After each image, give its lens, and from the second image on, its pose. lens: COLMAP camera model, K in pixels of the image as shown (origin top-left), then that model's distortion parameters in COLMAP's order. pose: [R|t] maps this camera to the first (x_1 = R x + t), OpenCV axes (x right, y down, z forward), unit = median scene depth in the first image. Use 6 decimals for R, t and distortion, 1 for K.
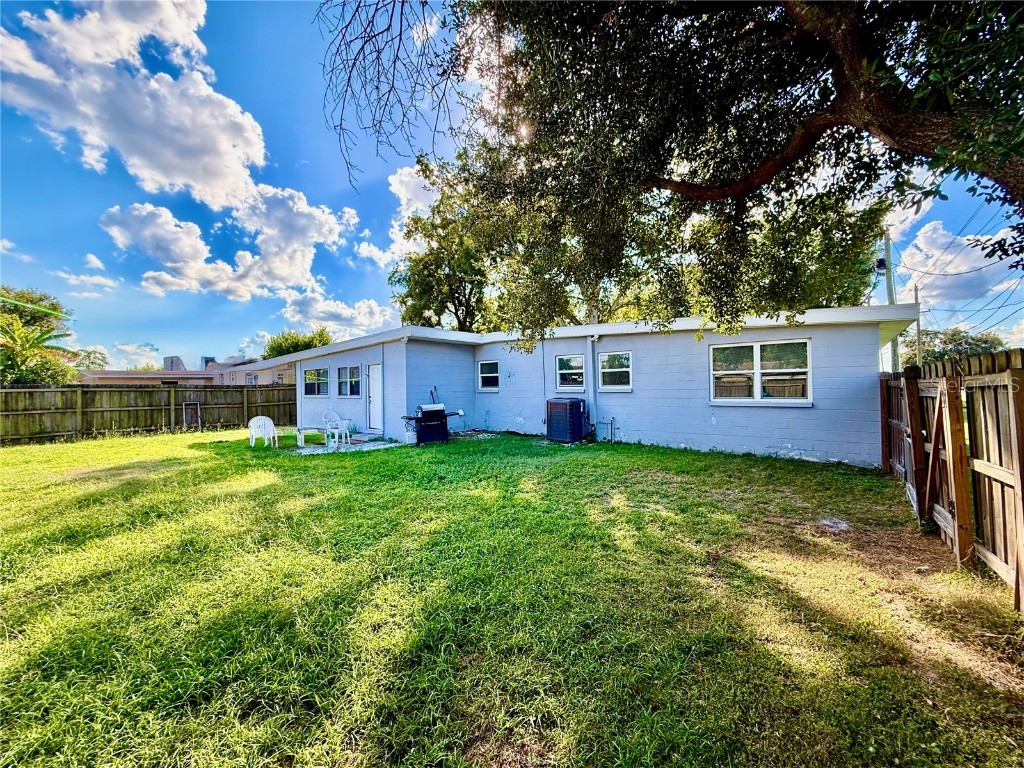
lens RADIAL K [[408.7, 0, 510.1], [0, 408.7, 384.1], [0, 0, 1]] dist [0.000343, 0.000239]
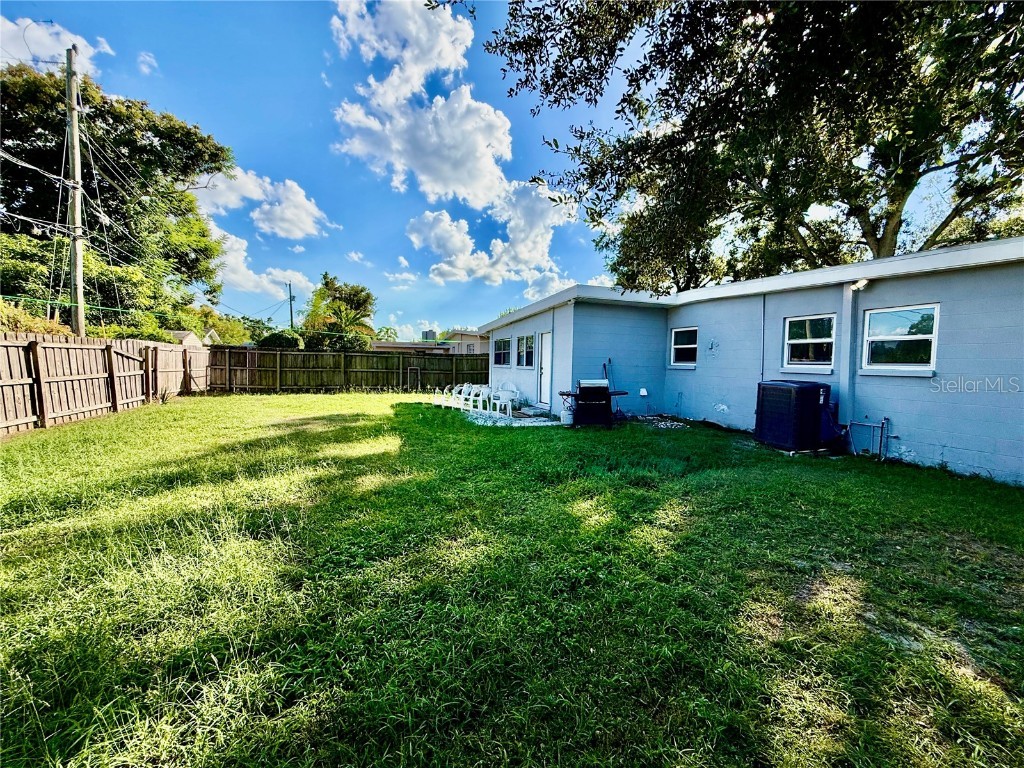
lens RADIAL K [[408.7, 0, 510.1], [0, 408.7, 384.1], [0, 0, 1]] dist [0.000343, 0.000239]
pose [[0.853557, 0.059989, -0.517534, 0.073461], [-0.028986, 0.997278, 0.067792, 0.006438], [0.520192, -0.042863, 0.852973, 0.172613]]
